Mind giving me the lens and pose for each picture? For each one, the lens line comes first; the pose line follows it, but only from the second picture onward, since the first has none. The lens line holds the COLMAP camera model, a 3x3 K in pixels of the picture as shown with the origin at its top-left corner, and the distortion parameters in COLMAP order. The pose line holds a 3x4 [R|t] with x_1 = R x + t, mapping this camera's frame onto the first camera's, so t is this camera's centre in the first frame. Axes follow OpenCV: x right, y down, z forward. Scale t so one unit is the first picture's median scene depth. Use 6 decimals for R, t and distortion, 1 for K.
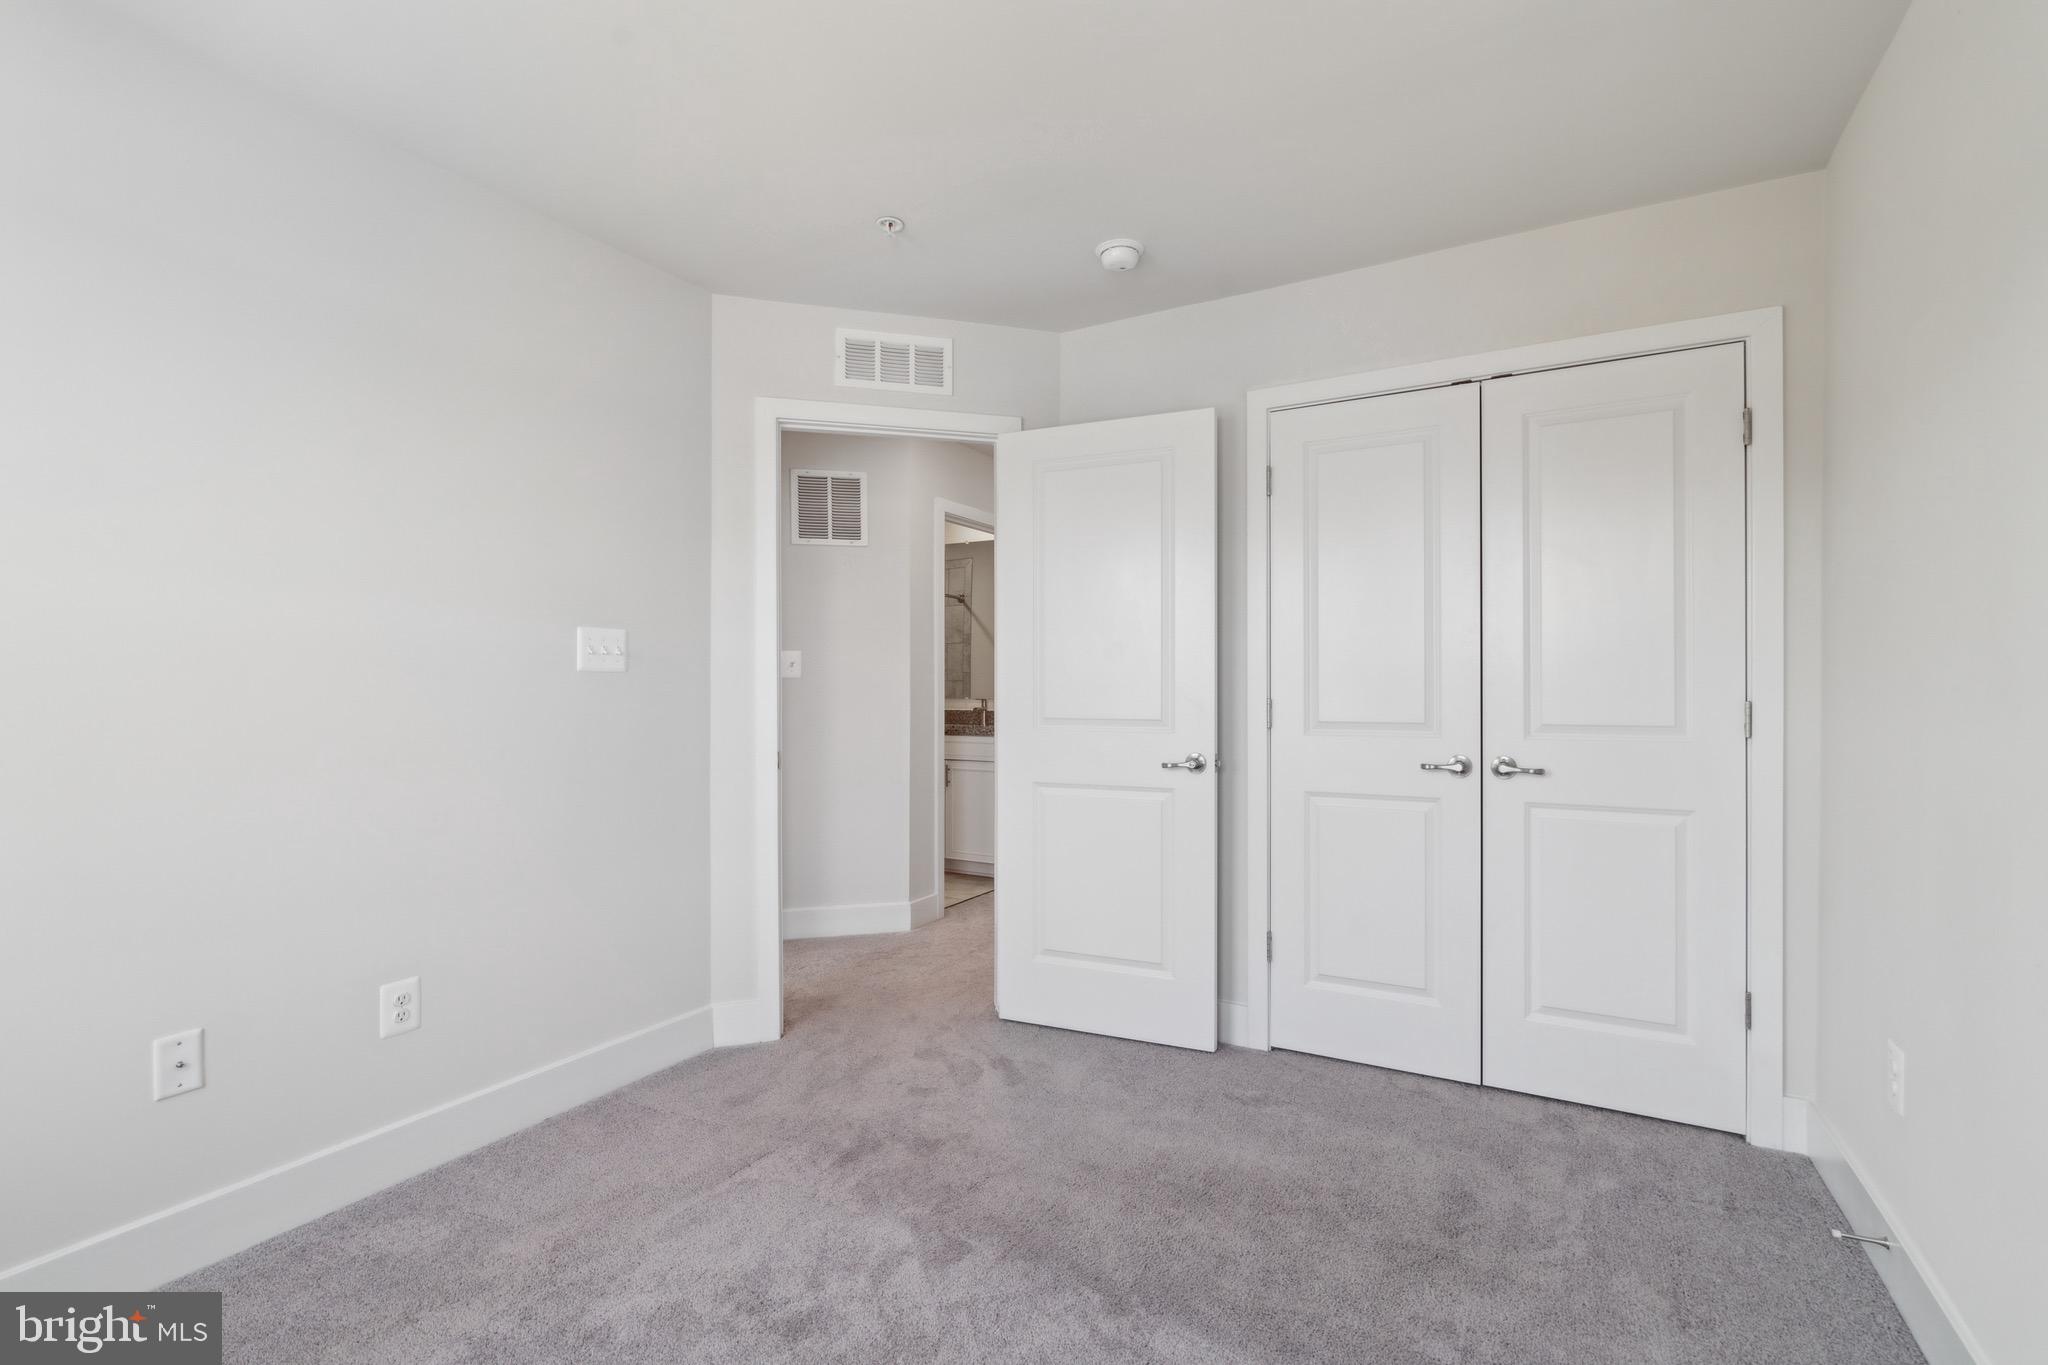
lens RADIAL K [[930.6, 0, 1022.5], [0, 930.6, 695.0], [0, 0, 1]] dist [0.012703, 0.000788]
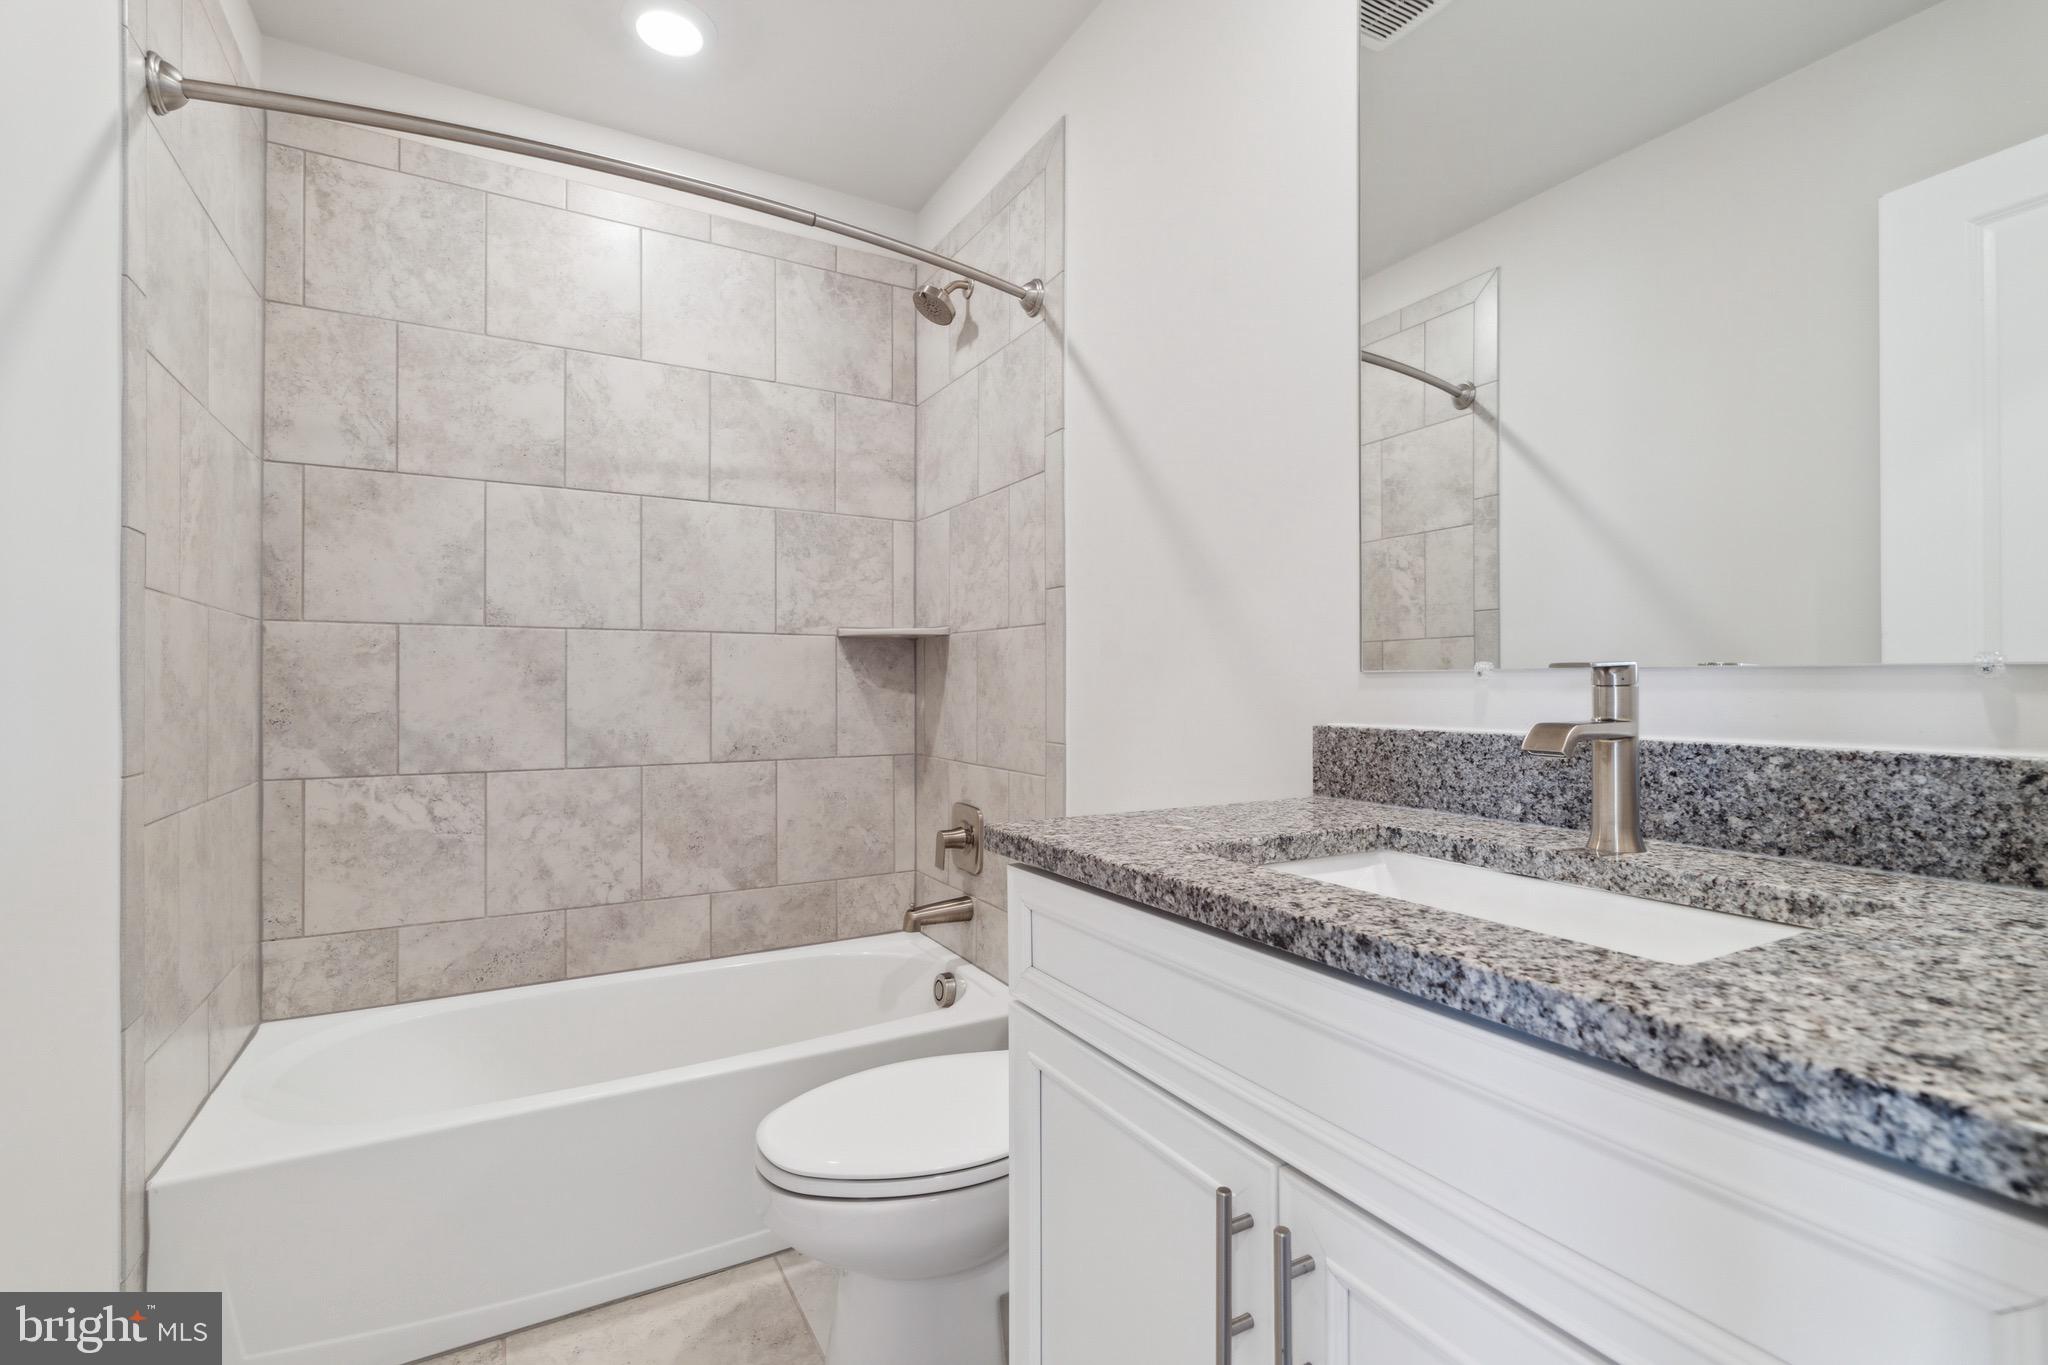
lens RADIAL K [[930.6, 0, 1018.3], [0, 930.6, 681.0], [0, 0, 1]] dist [0.012703, 0.000788]
pose [[0.863795, -0.014332, -0.503640, -0.036243], [0.009880, 0.999885, -0.011508, 0.005786], [0.503747, 0.004964, 0.863837, 0.617215]]
